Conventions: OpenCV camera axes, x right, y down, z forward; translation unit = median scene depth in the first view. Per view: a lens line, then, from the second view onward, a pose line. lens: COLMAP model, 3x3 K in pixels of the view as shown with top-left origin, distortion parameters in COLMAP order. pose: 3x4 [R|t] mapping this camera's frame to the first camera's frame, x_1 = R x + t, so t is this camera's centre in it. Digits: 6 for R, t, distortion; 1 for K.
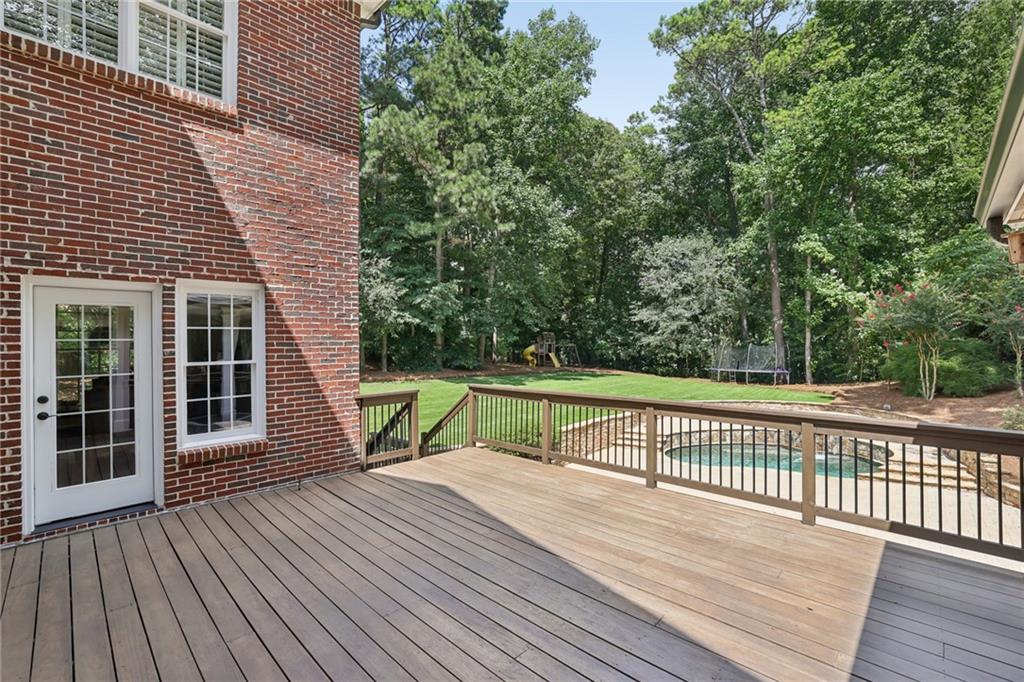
lens RADIAL K [[449.5, 0, 515.0], [0, 449.5, 339.0], [0, 0, 1]] dist [-0.016375, -0.000822]
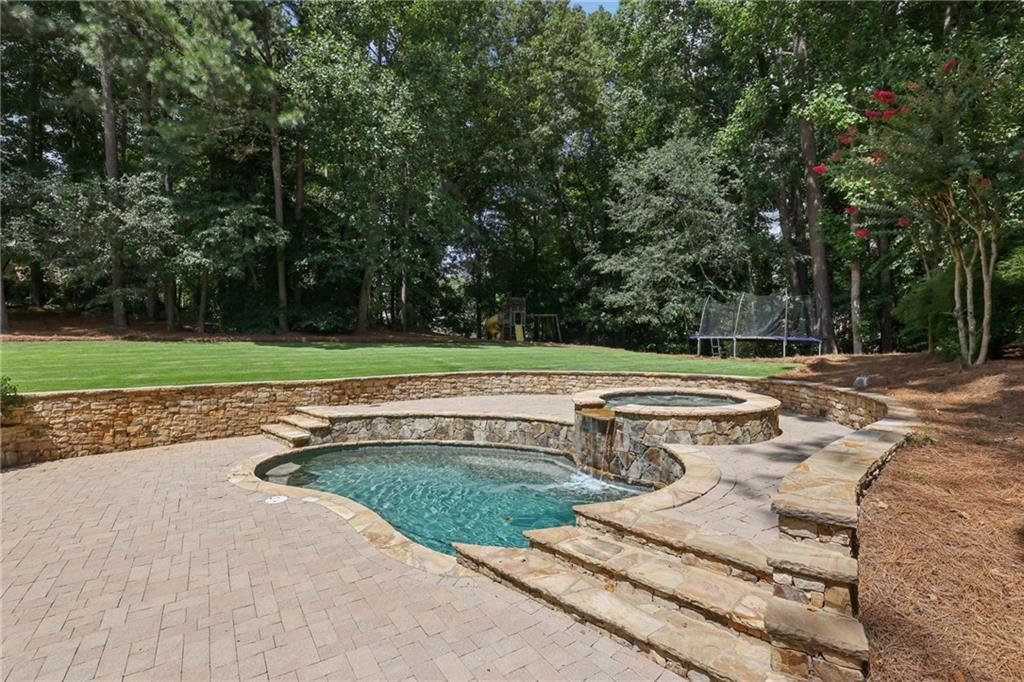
lens RADIAL K [[468.5, 0, 537.8], [0, 468.5, 333.5], [0, 0, 1]] dist [-0.013166, 0.001712]
pose [[0.964192, -0.005337, -0.265150, 0.499627], [0.002625, 0.999941, -0.010579, 0.084974], [0.265191, 0.009504, 0.964149, 0.373832]]
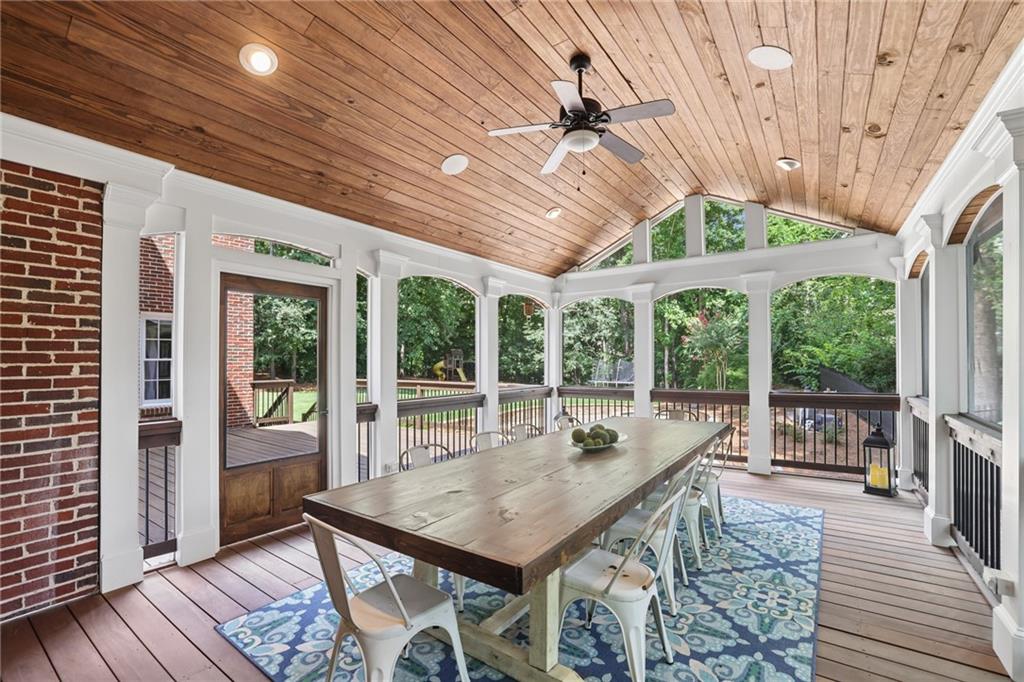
lens RADIAL K [[449.5, 0, 517.9], [0, 449.5, 347.9], [0, 0, 1]] dist [-0.016375, -0.000822]
pose [[0.988518, 0.005210, 0.151016, 0.087843], [-0.001610, 0.999712, -0.023953, 0.011316], [-0.151097, 0.023435, 0.988241, -0.169419]]
